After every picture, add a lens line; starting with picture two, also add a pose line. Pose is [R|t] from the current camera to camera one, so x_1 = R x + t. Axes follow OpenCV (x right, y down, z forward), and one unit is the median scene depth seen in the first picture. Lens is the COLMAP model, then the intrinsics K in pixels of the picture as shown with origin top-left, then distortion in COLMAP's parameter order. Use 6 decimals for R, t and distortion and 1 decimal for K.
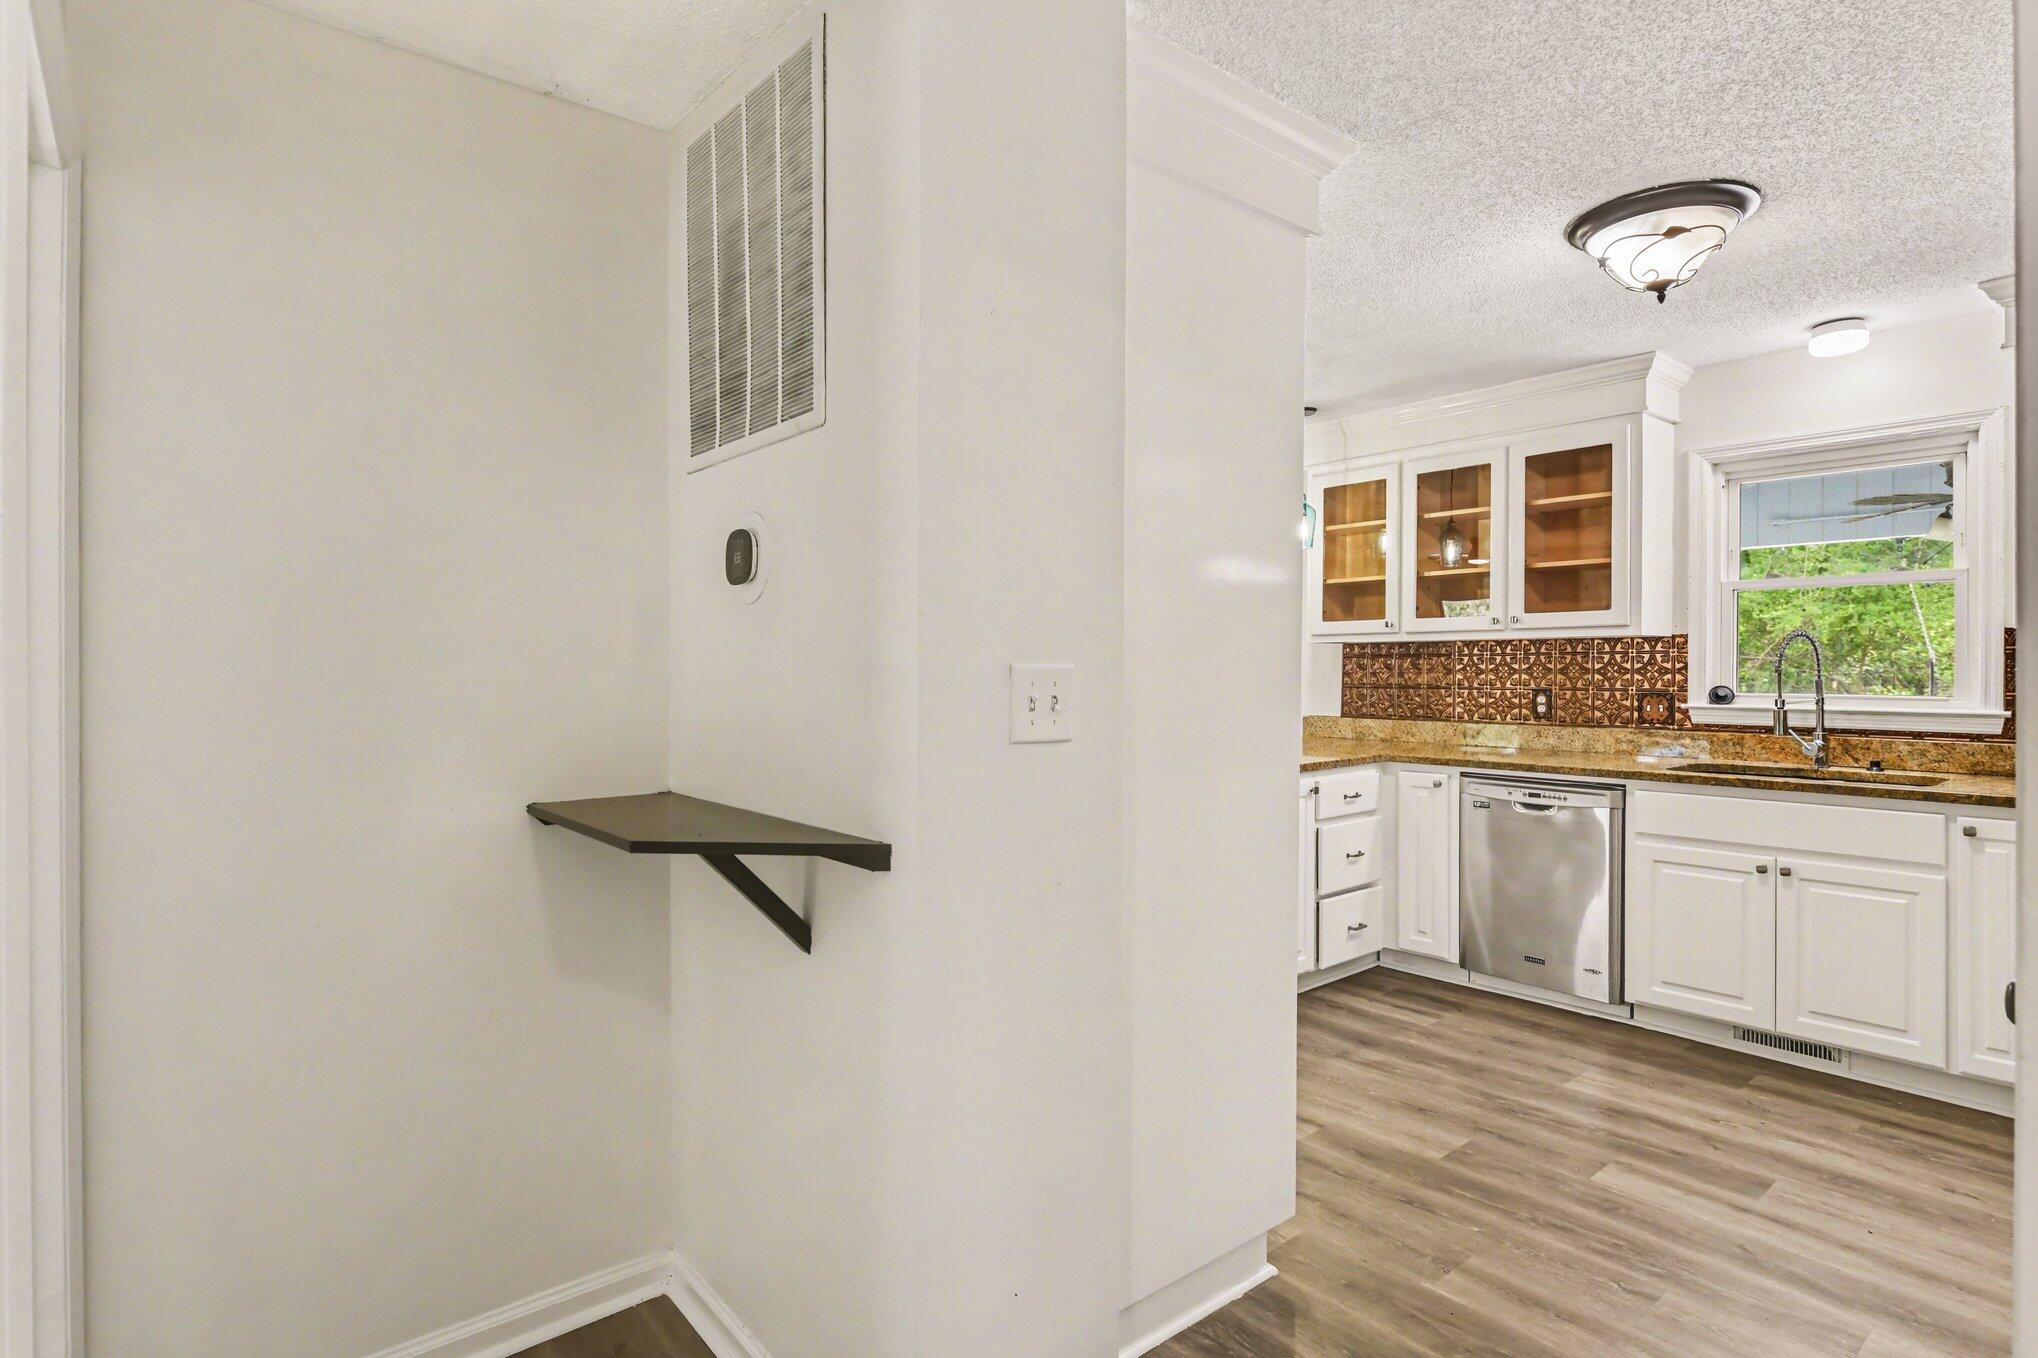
lens RADIAL K [[1059.7, 0, 1024.7], [0, 1059.7, 671.5], [0, 0, 1]] dist [-0.005041, -0.001956]
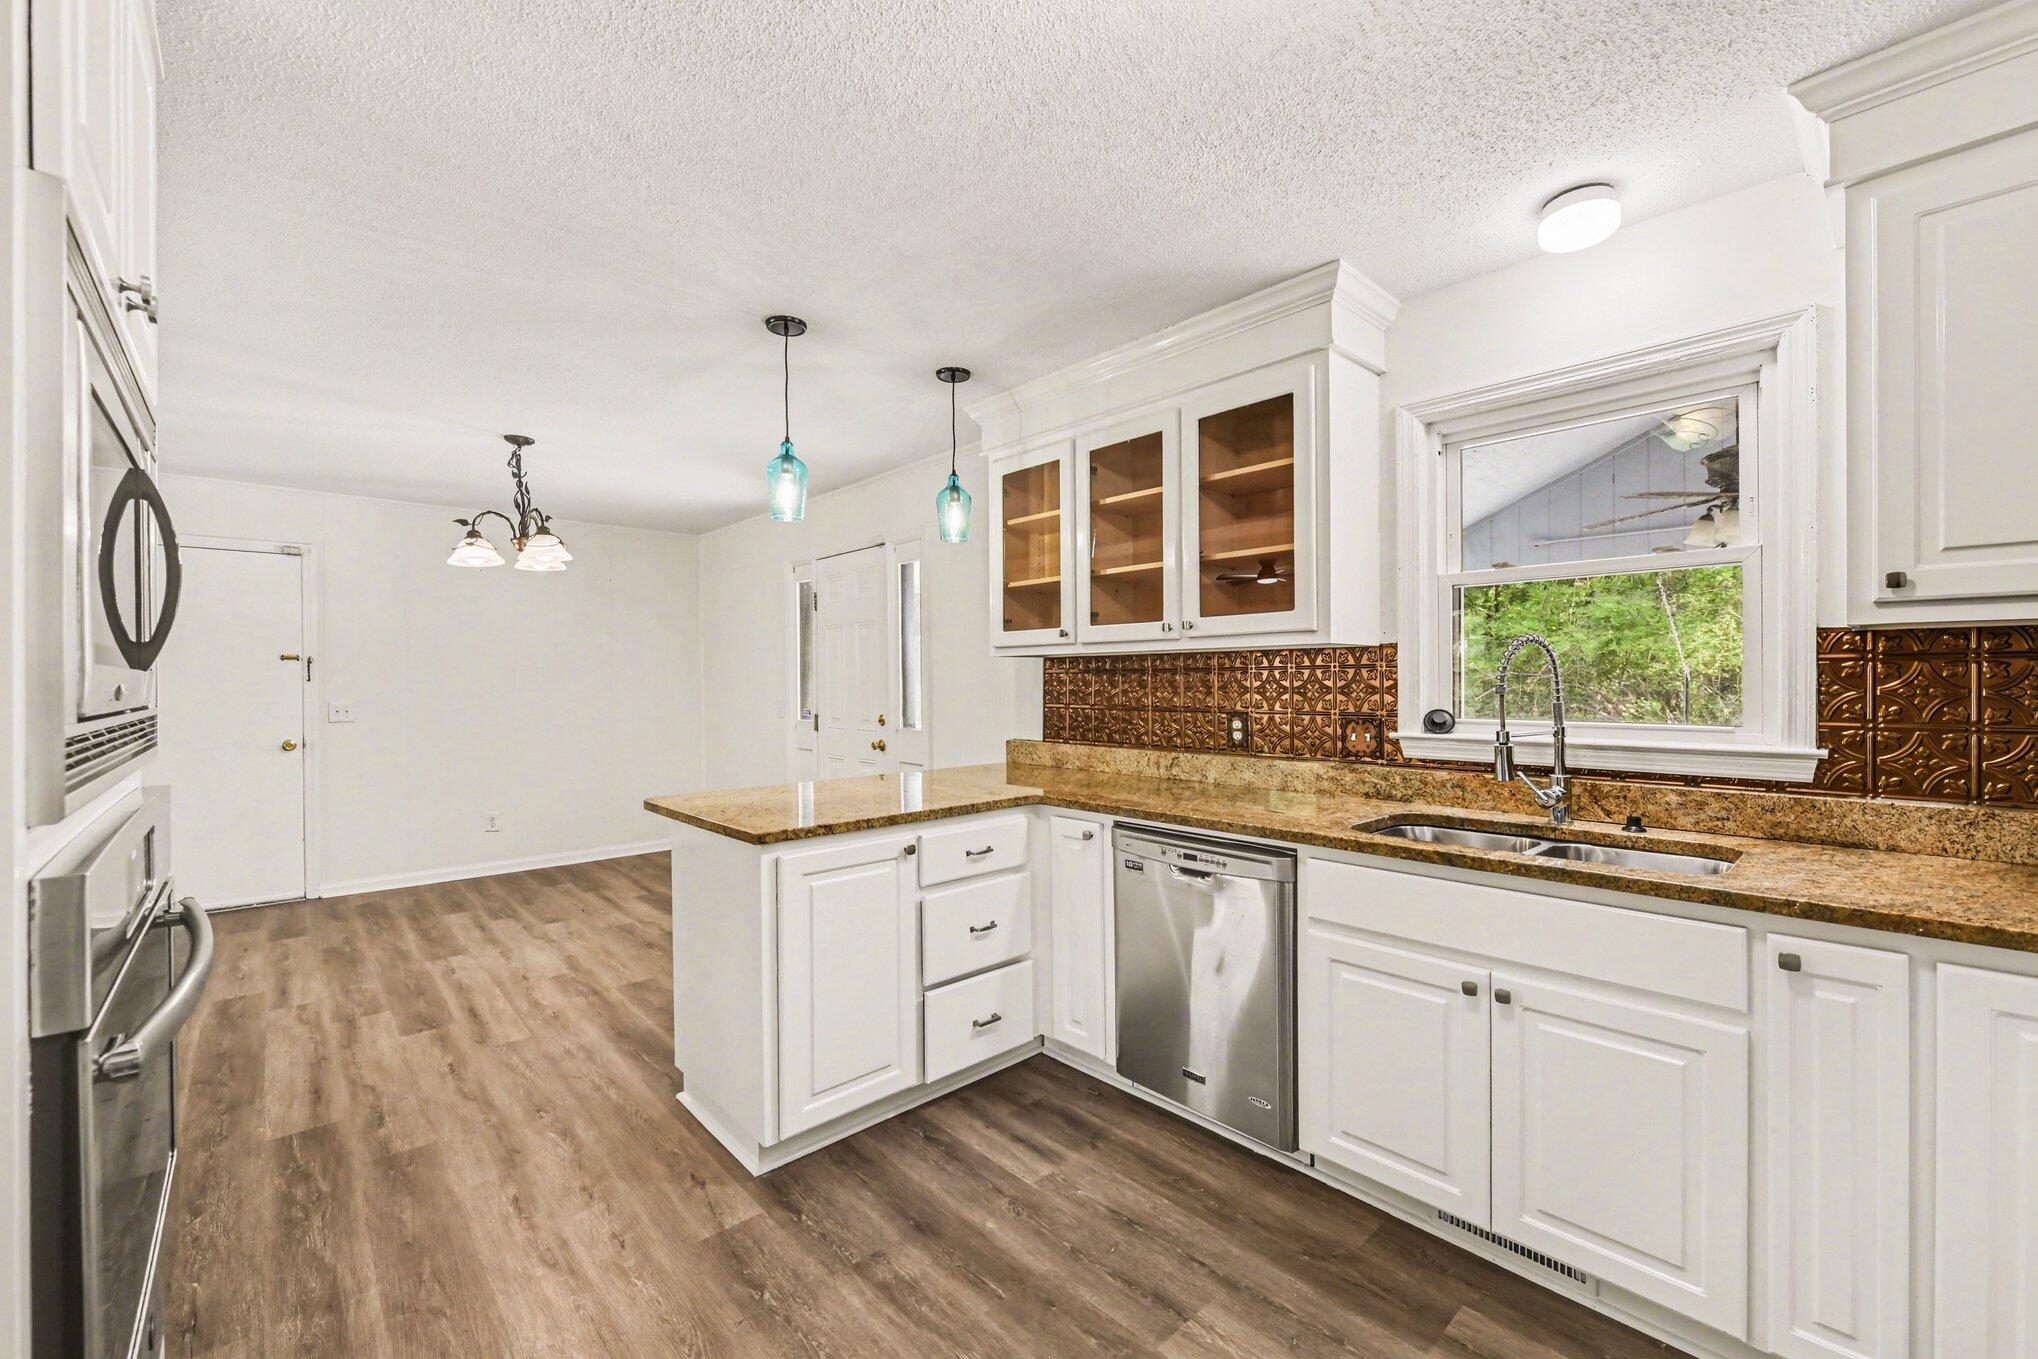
lens RADIAL K [[835.1, 0, 1014.7], [0, 835.1, 682.3], [0, 0, 1]] dist [-0.001776, -0.000141]
pose [[0.999110, -0.001756, 0.042143, 0.319533], [0.001969, 0.999986, -0.005010, -0.003851], [-0.042133, 0.005089, 0.999099, 0.398012]]
